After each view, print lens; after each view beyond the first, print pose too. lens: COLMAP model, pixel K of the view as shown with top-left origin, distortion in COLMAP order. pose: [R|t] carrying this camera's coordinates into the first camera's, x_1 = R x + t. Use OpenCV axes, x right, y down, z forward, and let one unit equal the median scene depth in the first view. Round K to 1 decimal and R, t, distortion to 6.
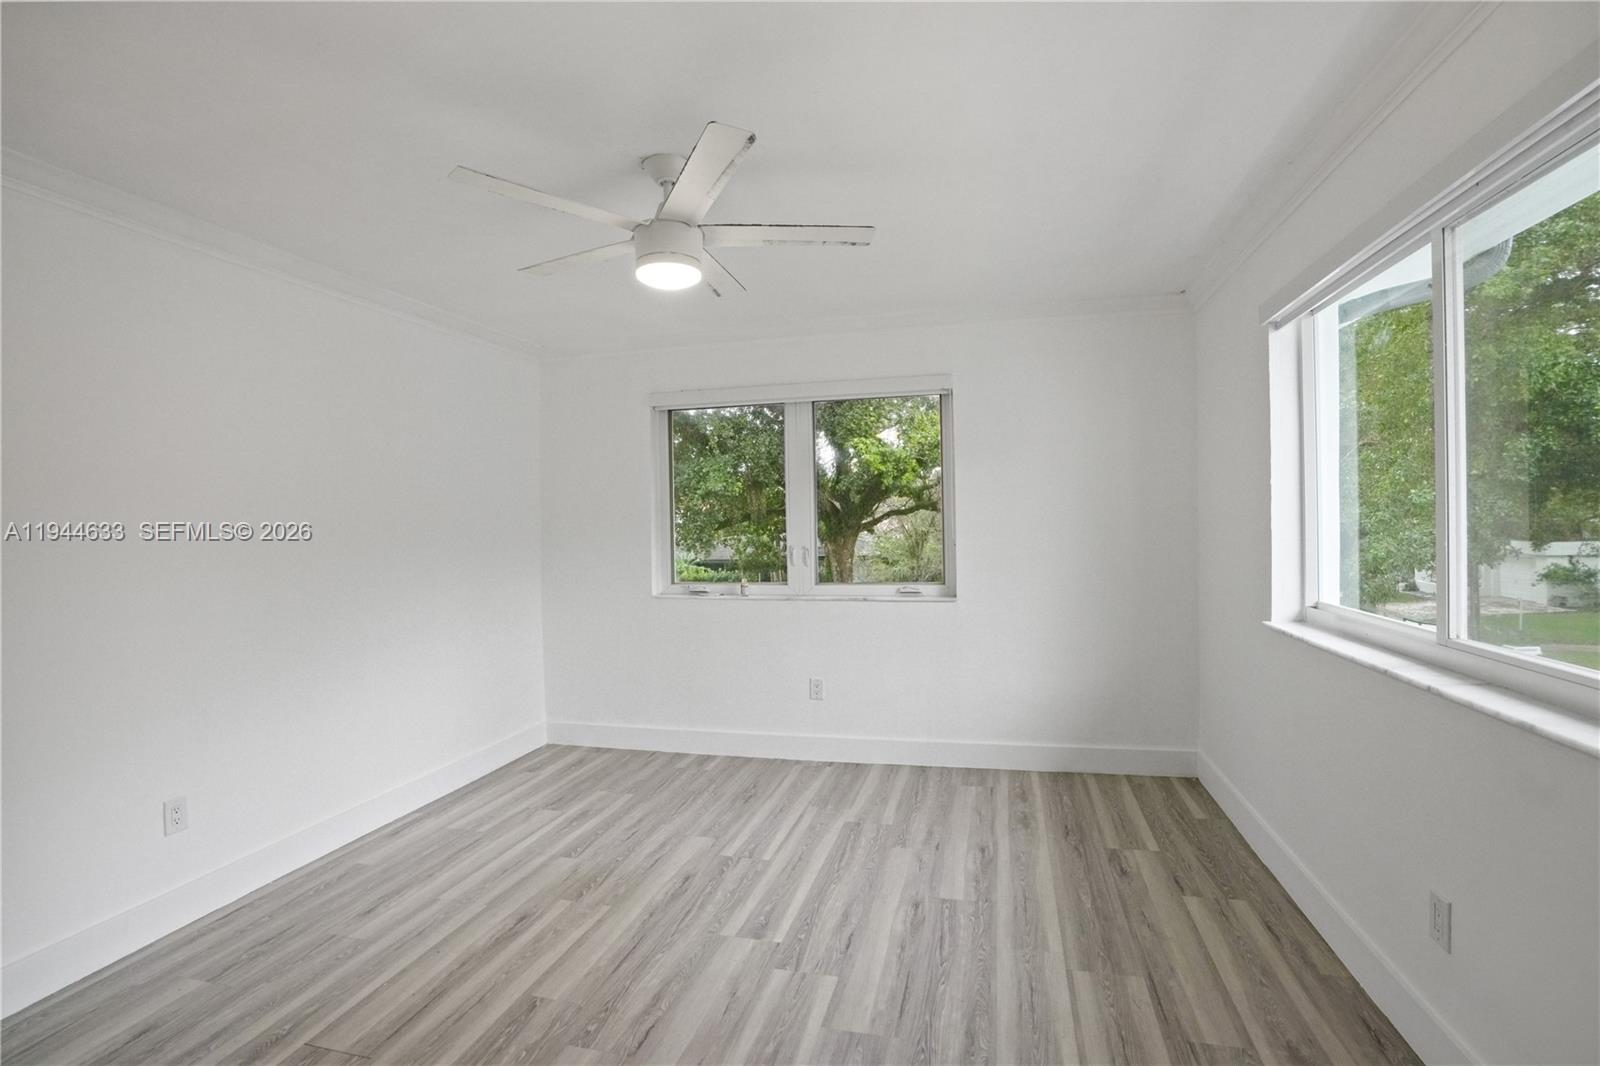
lens RADIAL K [[744.2, 0, 800.0], [0, 744.2, 524.7], [0, 0, 1]] dist [-0.042390, 0.007864]
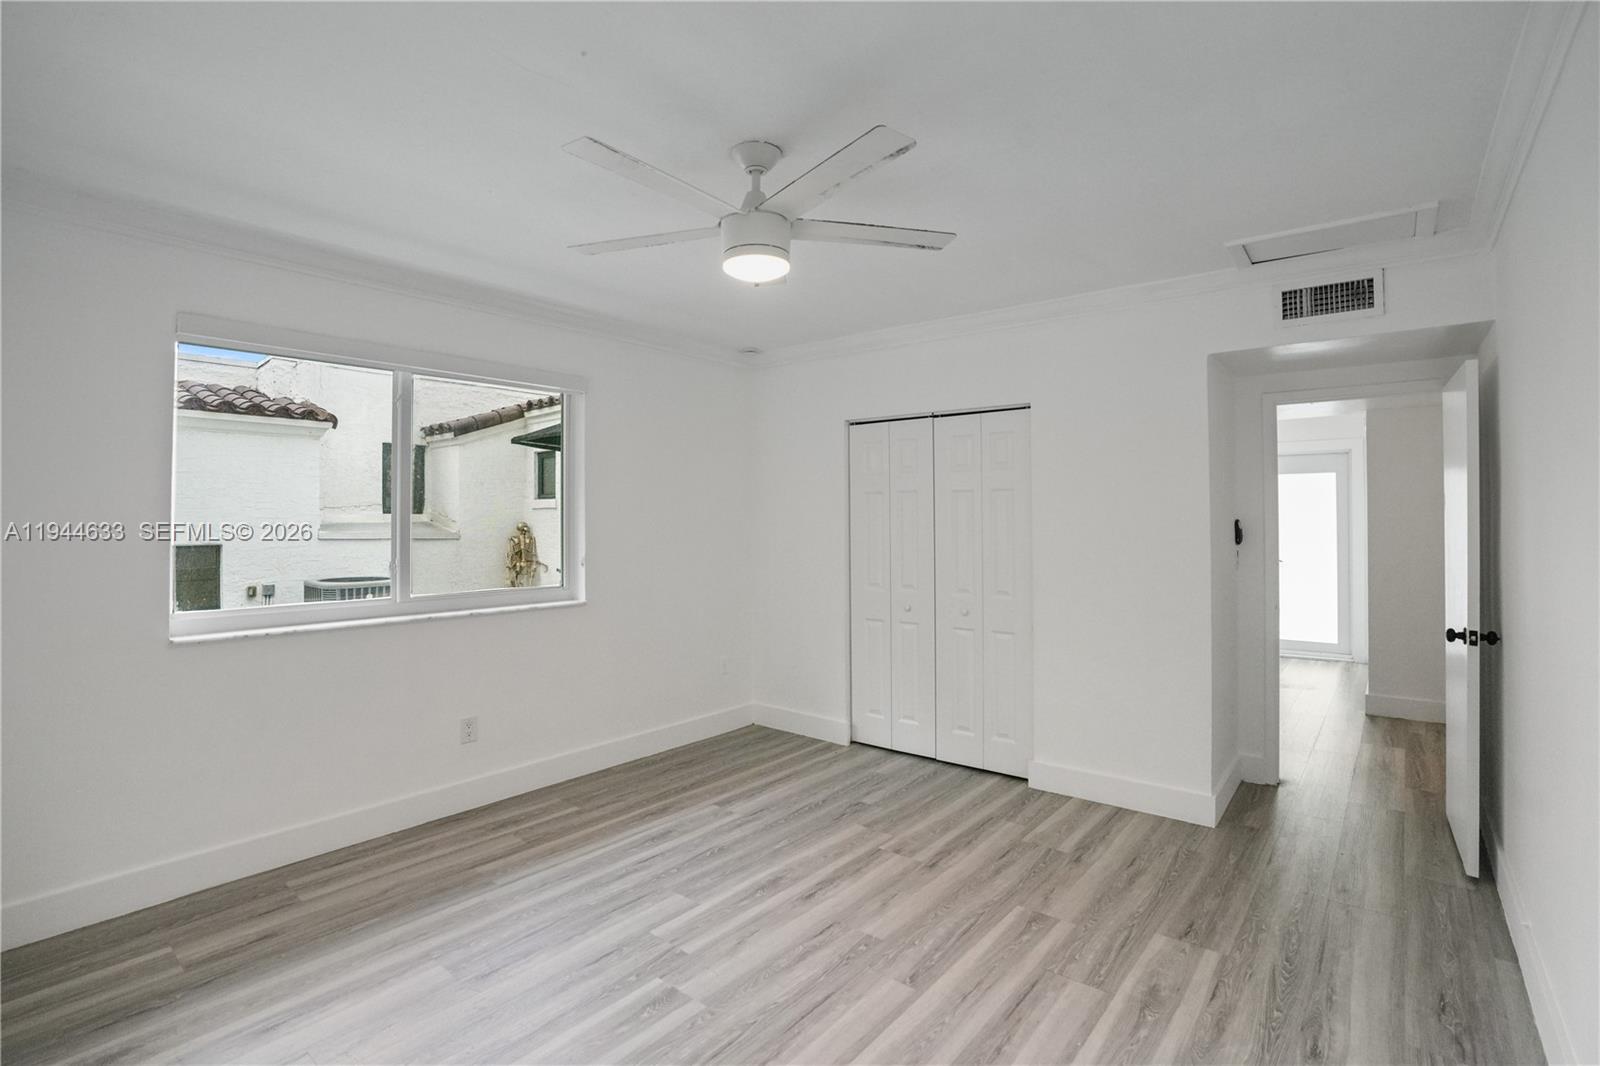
lens RADIAL K [[744.2, 0, 801.8], [0, 744.2, 526.0], [0, 0, 1]] dist [-0.042390, 0.007864]
pose [[-0.902667, 0.020325, 0.429859, -0.650275], [0.024793, 0.999681, 0.004796, -0.002556], [-0.429625, 0.014986, -0.902883, 1.897171]]
